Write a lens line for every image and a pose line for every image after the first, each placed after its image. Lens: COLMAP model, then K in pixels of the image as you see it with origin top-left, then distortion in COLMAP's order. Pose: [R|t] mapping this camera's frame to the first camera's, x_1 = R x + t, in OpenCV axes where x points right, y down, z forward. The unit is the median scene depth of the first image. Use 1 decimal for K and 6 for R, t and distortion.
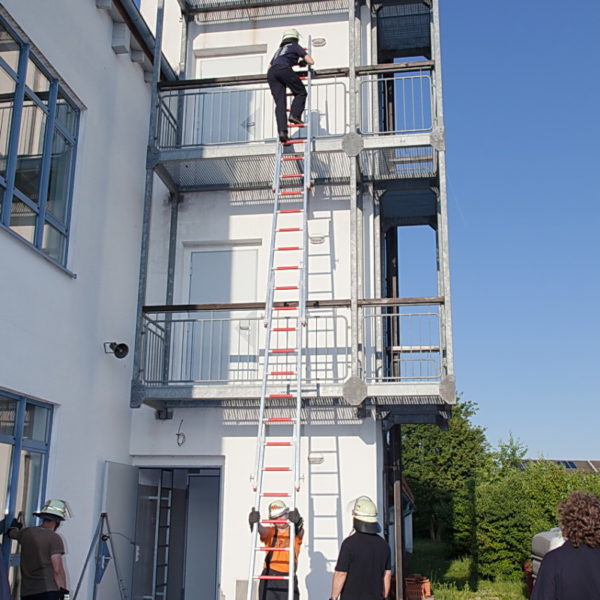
lens RADIAL K [[834.9, 0, 291.3], [0, 834.9, 246.1], [0, 0, 1]] dist [0.005909, -0.013225]
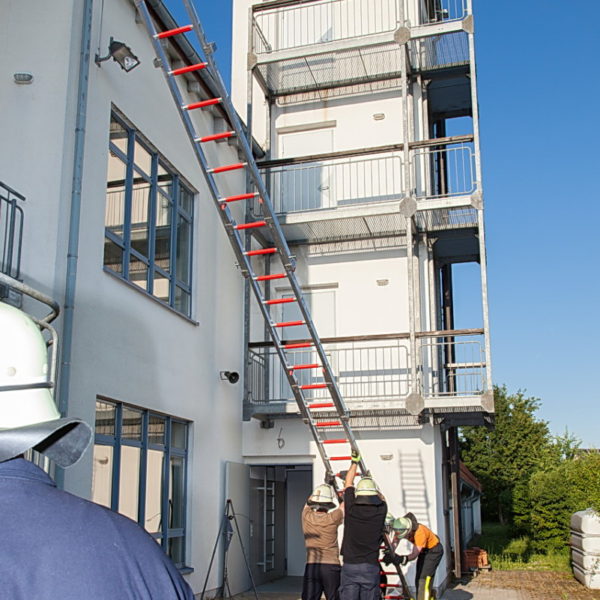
lens RADIAL K [[812.9, 0, 300.0], [0, 812.9, 300.0], [0, 0, 1]] dist [0.020037, -0.058618]
pose [[0.996164, -0.034796, -0.080293, 0.005170], [0.039905, 0.997220, 0.062922, -0.062362], [0.077881, -0.065884, 0.994783, -0.215712]]
